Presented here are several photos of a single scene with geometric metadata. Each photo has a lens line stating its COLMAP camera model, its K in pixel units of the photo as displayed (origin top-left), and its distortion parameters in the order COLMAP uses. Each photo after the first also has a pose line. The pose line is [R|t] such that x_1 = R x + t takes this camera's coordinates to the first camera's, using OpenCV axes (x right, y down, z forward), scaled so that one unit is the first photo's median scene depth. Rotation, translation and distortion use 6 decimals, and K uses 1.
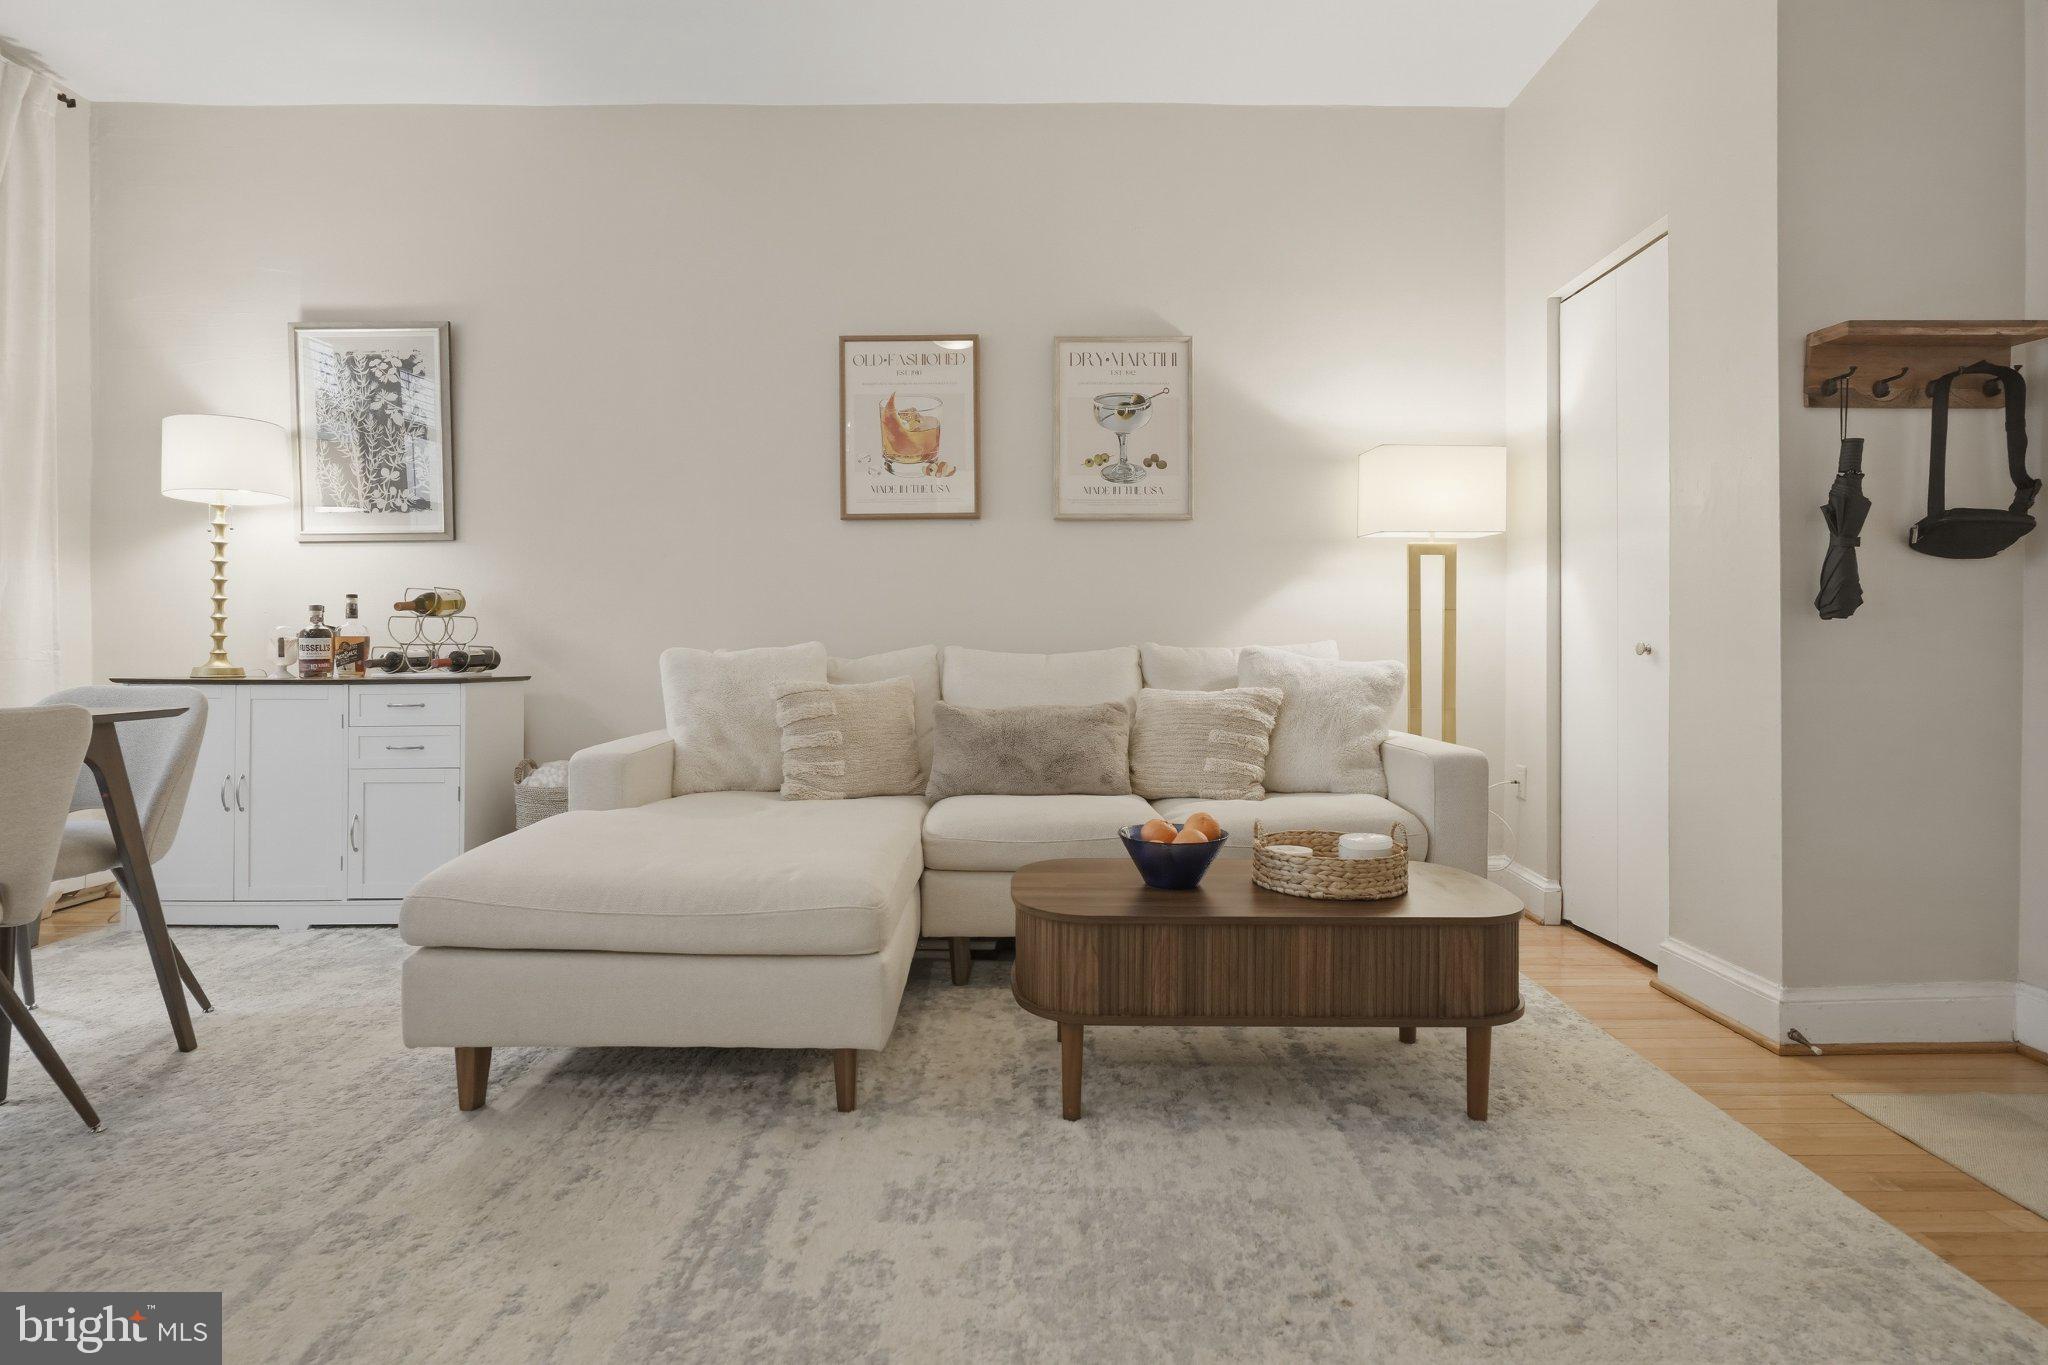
lens RADIAL K [[989.5, 0, 1015.5], [0, 989.5, 649.9], [0, 0, 1]] dist [-0.009623, 0.005447]
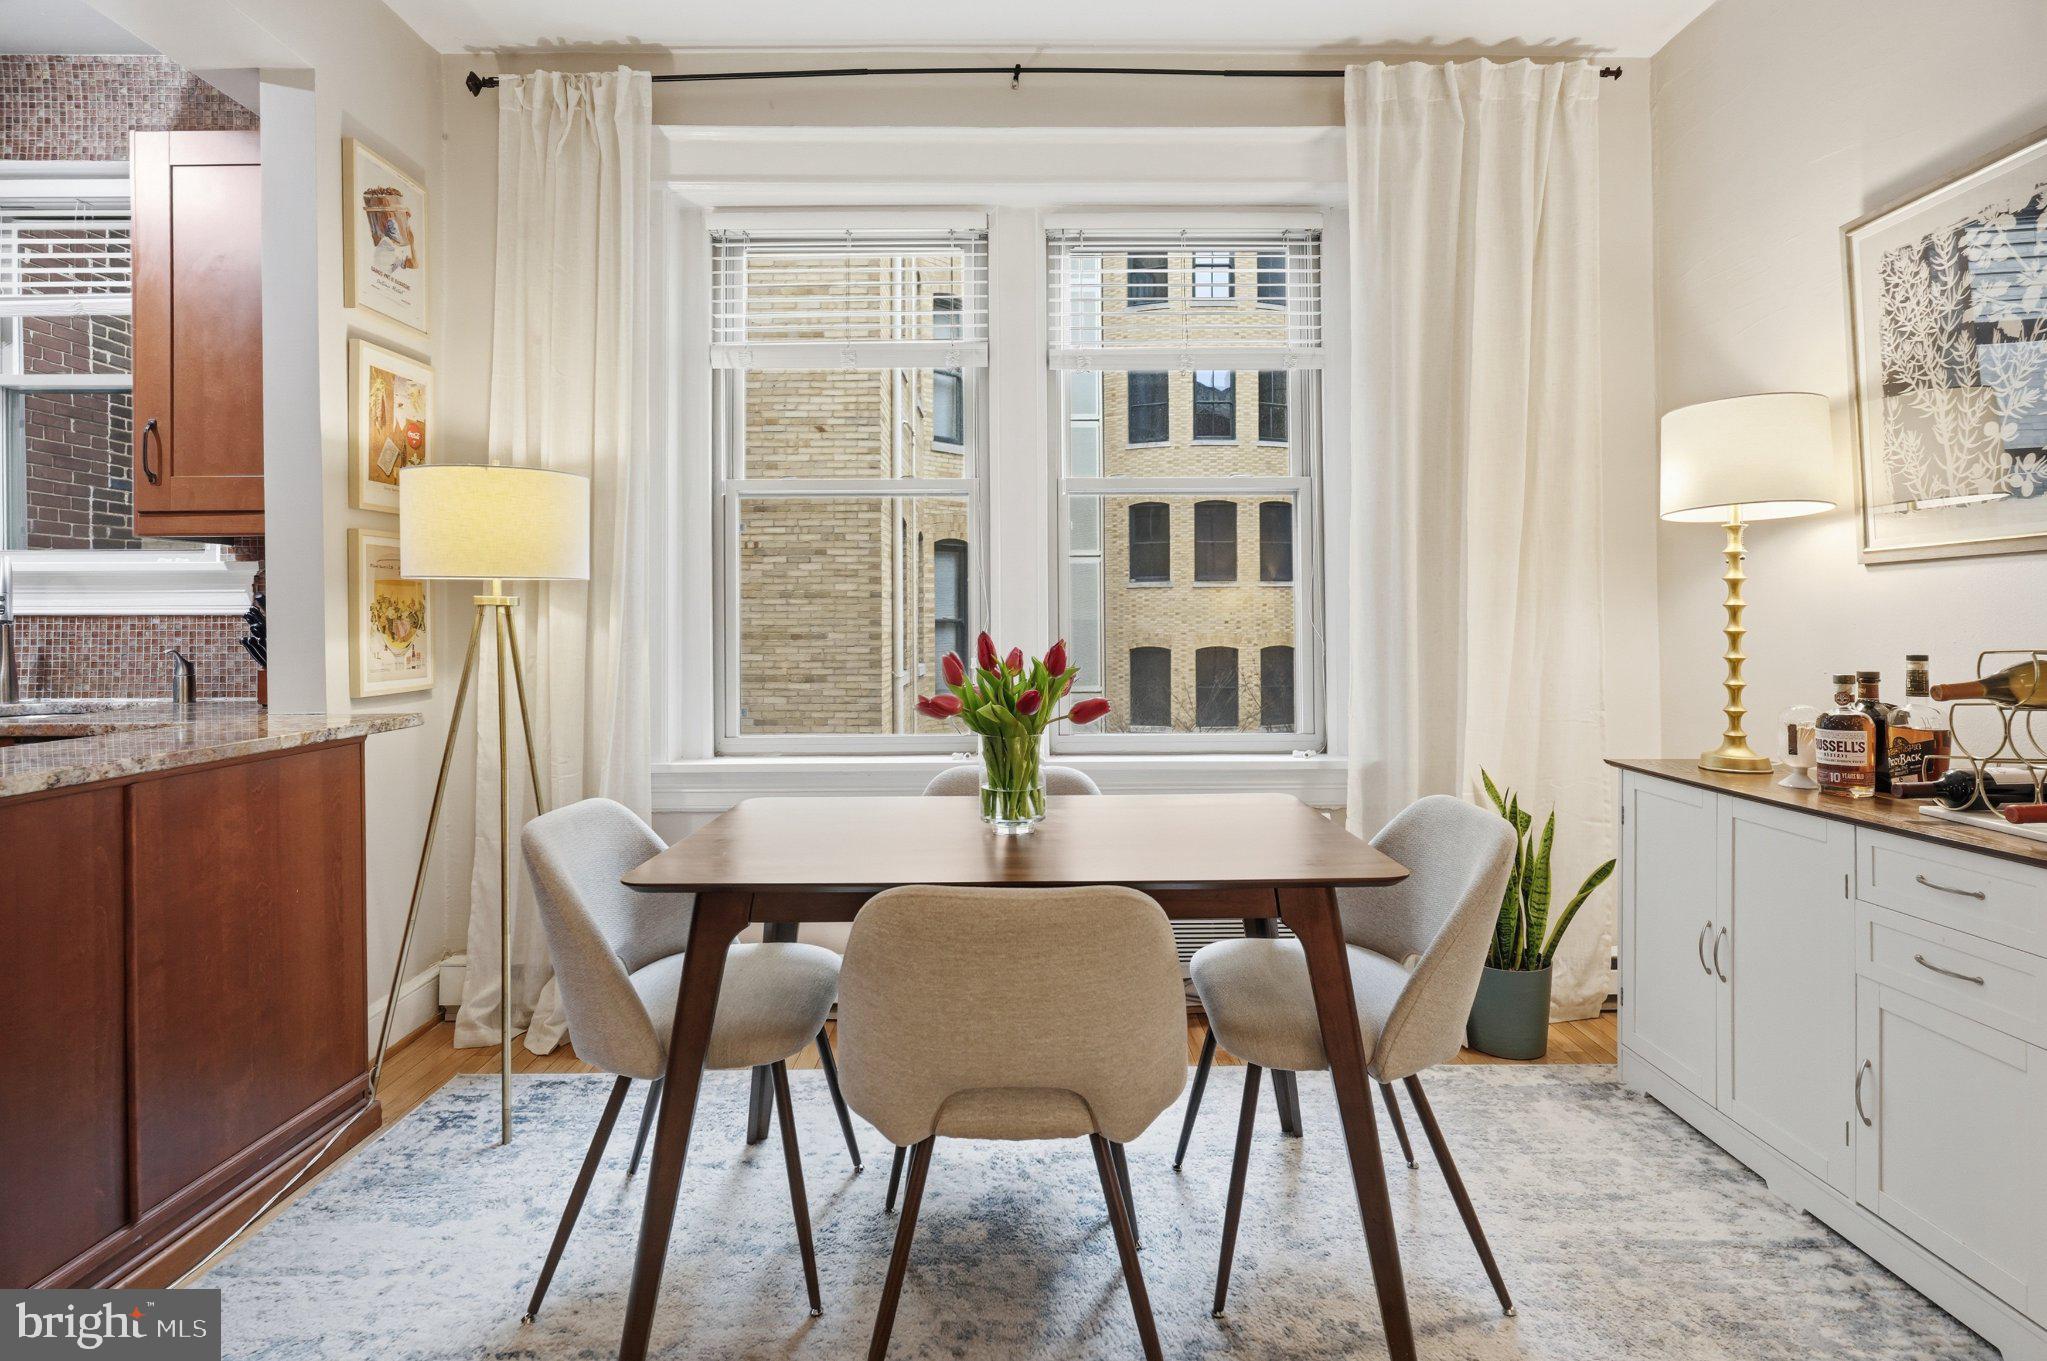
lens RADIAL K [[1010.9, 0, 1030.1], [0, 1010.9, 613.2], [0, 0, 1]] dist [-0.013353, 0.007108]
pose [[0.009080, -0.008568, -0.999922, -0.092859], [0.002648, 0.999960, -0.008544, -0.079947], [0.999955, -0.002570, 0.009103, 0.493443]]
